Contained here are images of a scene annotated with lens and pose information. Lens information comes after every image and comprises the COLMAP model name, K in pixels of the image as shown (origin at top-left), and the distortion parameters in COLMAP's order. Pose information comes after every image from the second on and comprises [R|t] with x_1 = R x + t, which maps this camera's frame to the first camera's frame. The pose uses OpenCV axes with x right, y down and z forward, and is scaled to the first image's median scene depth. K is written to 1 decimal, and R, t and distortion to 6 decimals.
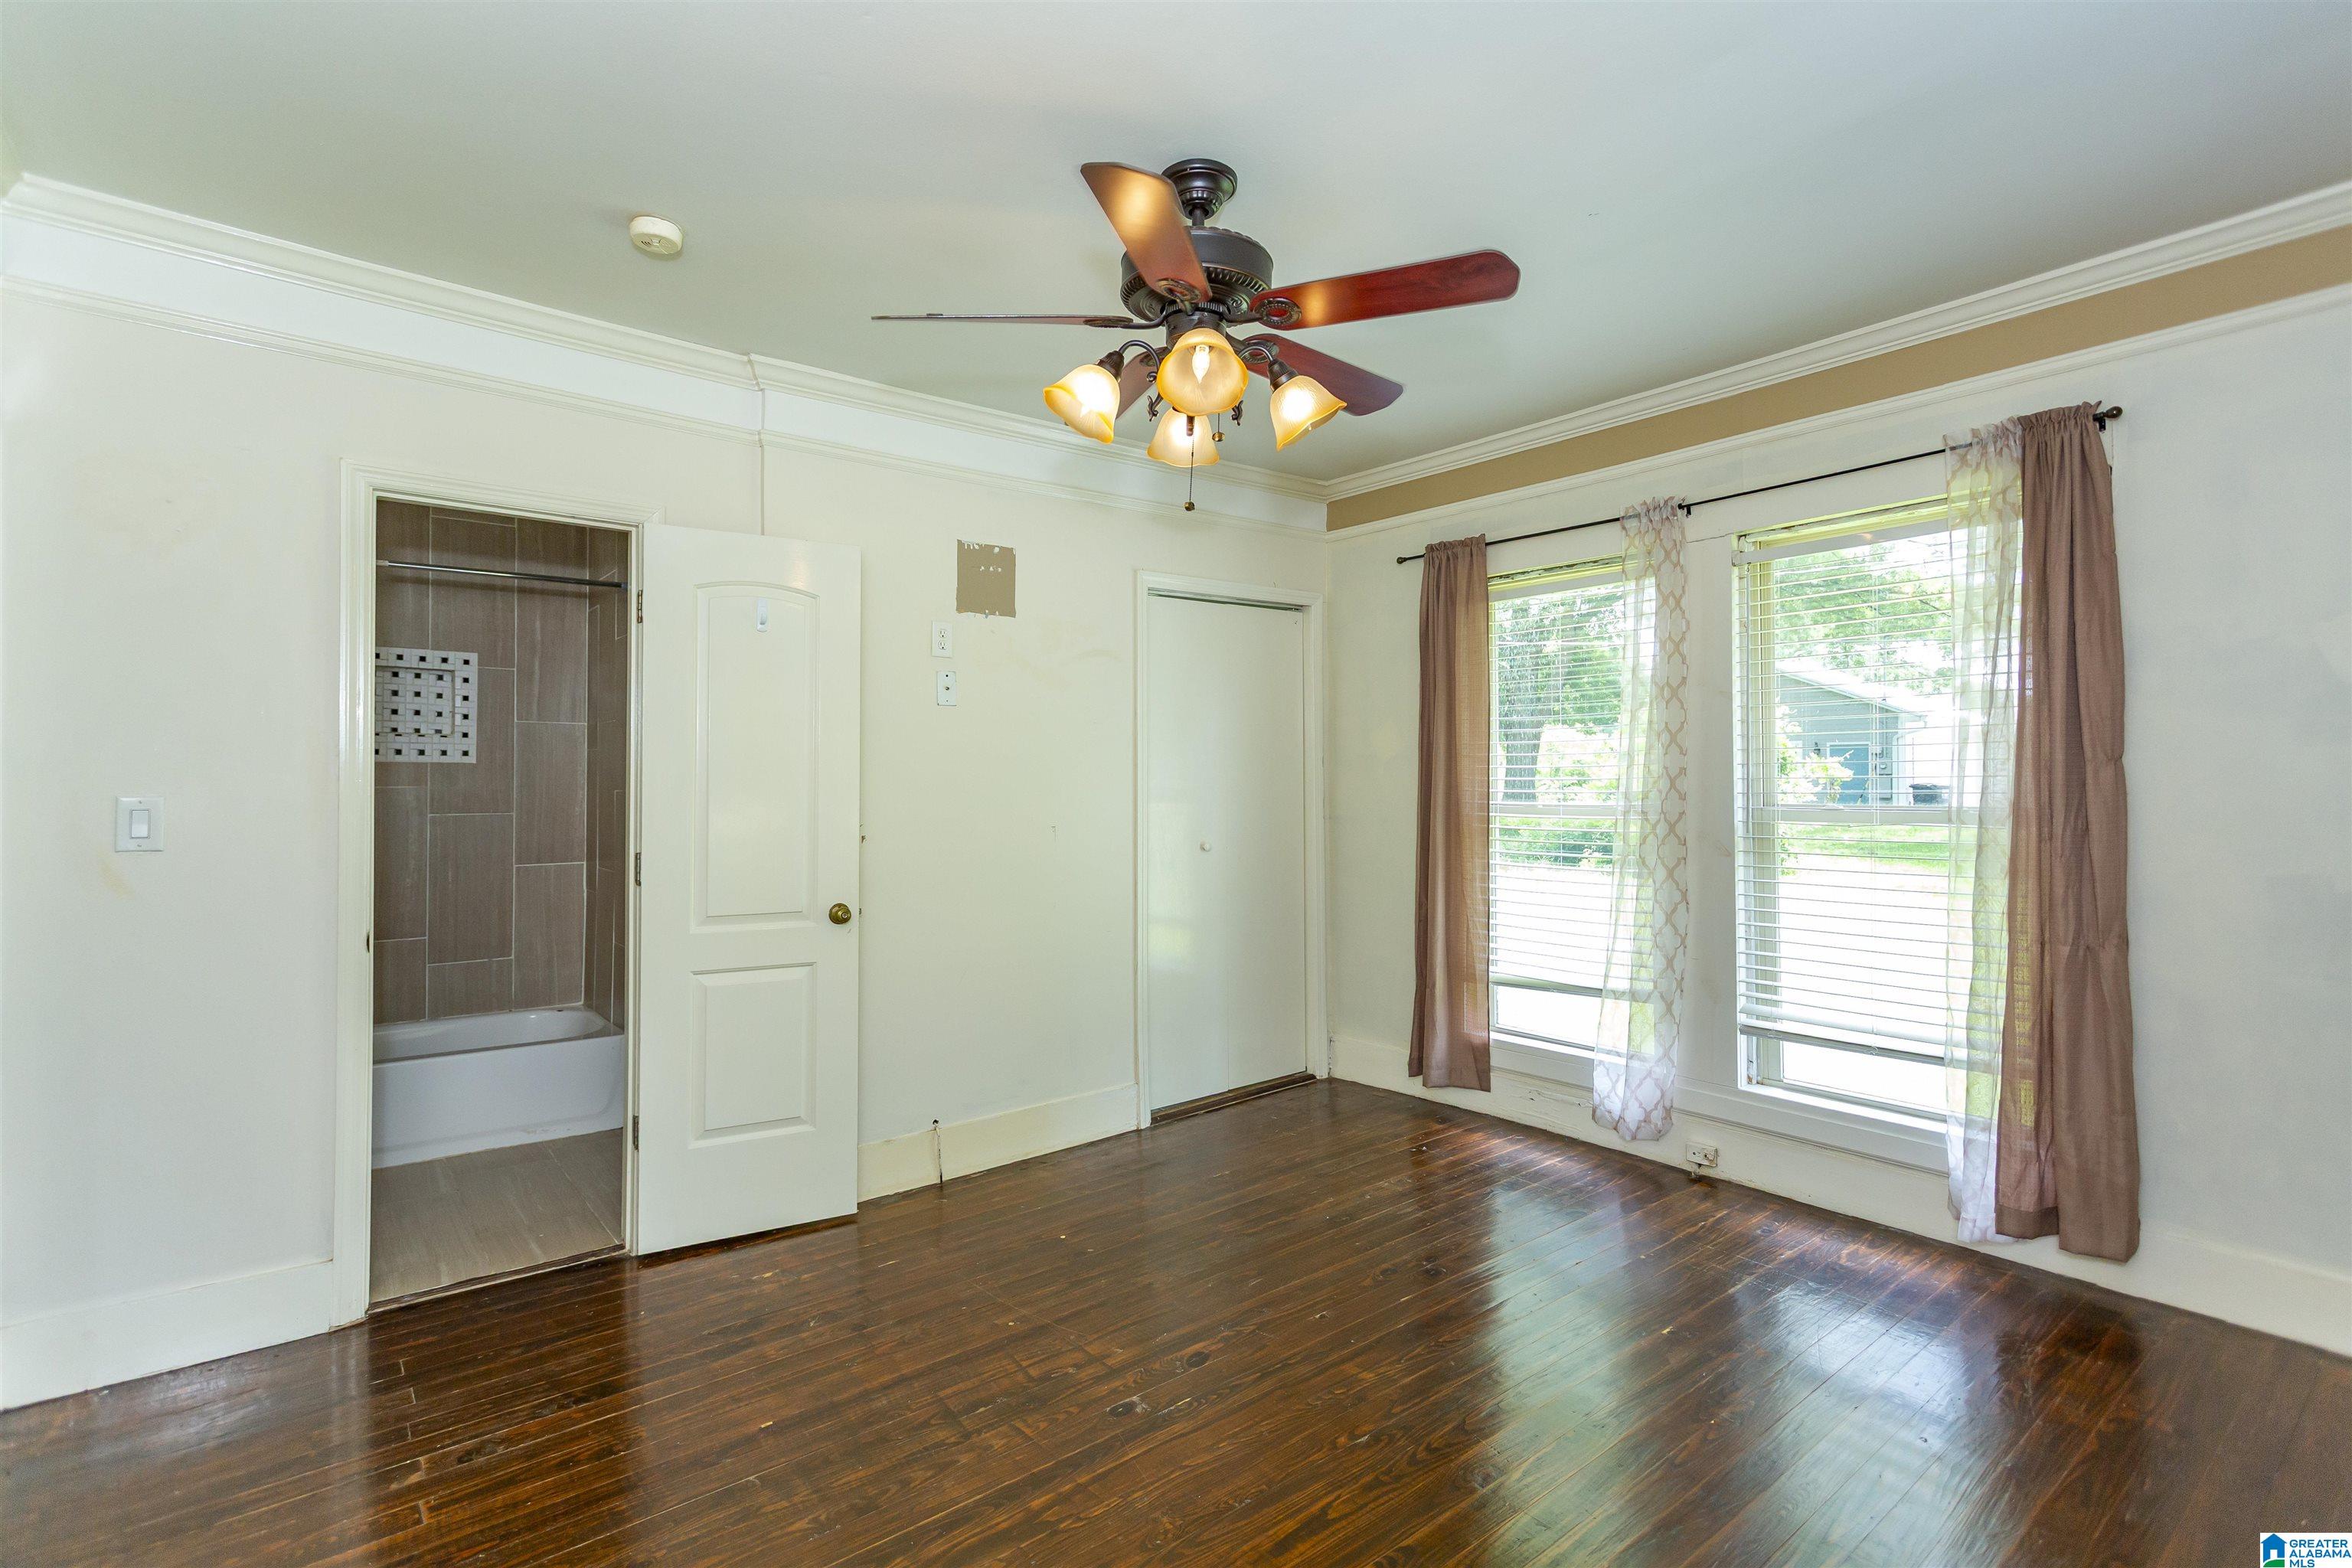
lens RADIAL K [[1120.9, 0, 1169.8], [0, 1120.9, 779.7], [0, 0, 1]] dist [0.007583, -0.000202]
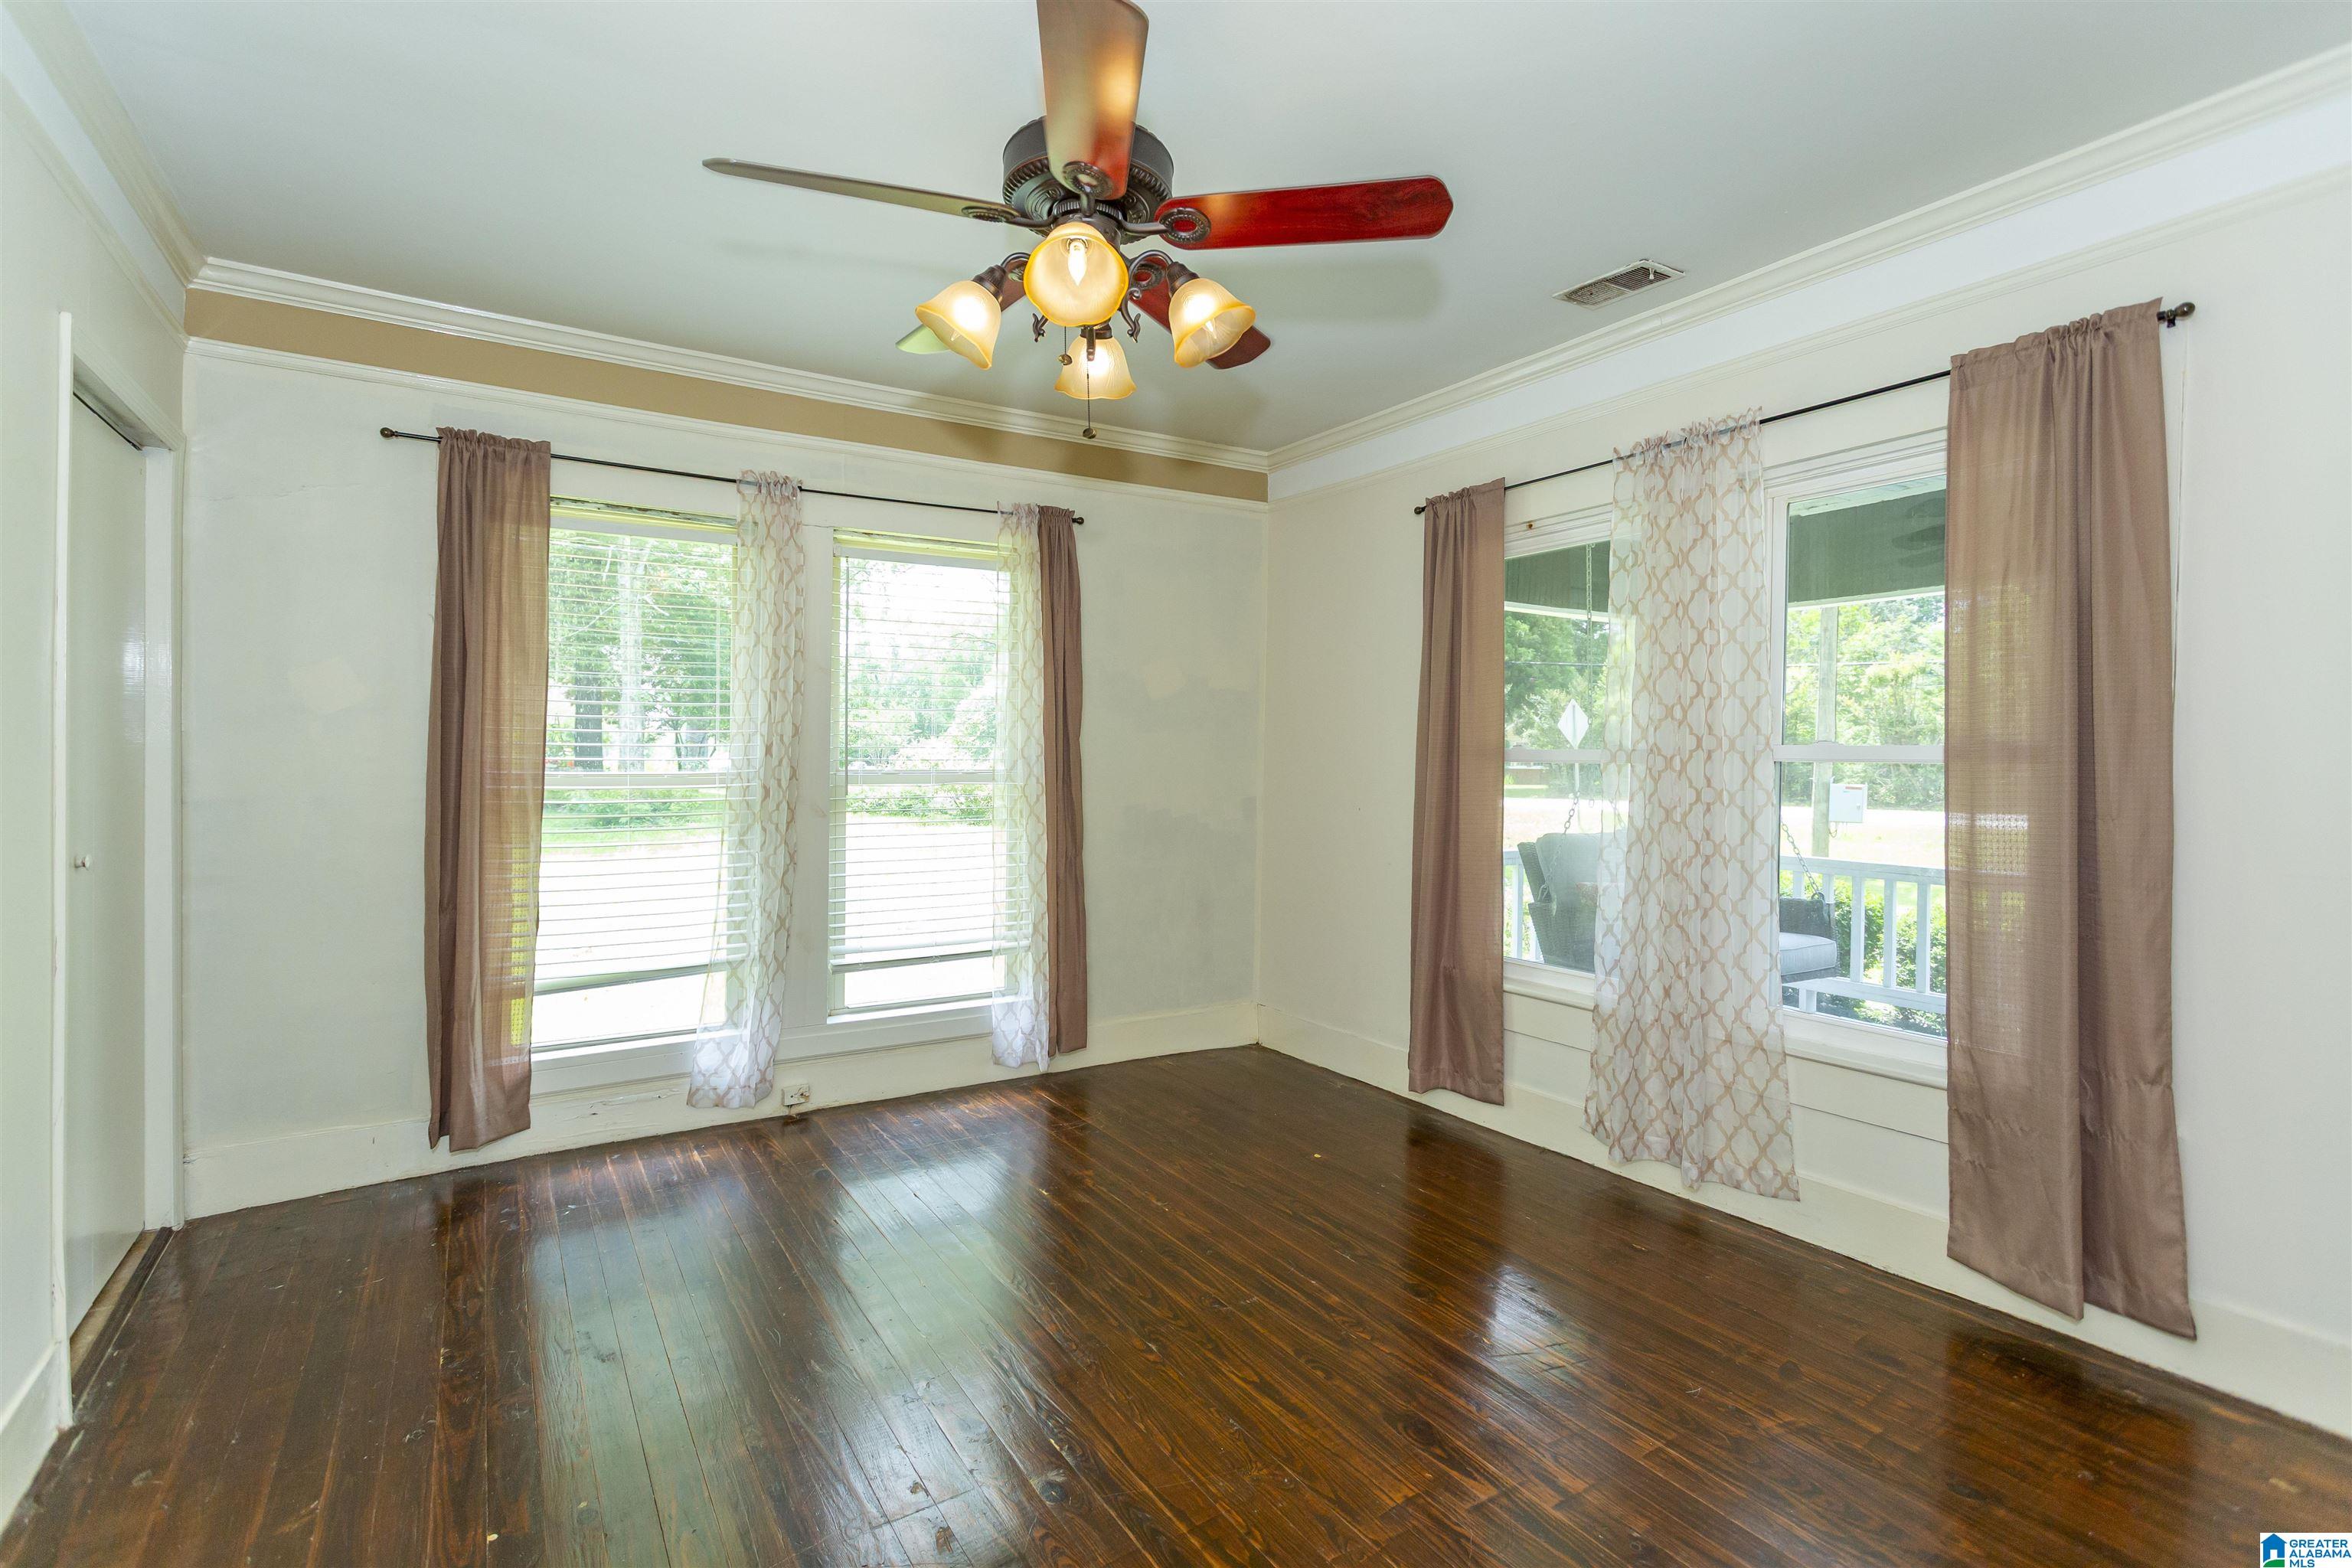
lens RADIAL K [[1120.9, 0, 1154.6], [0, 1120.9, 777.1], [0, 0, 1]] dist [0.007583, -0.000202]
pose [[0.118063, -0.013924, 0.992909, -0.549388], [-0.006573, 0.999869, 0.014803, 0.010010], [-0.992984, -0.008274, 0.117956, 0.532549]]
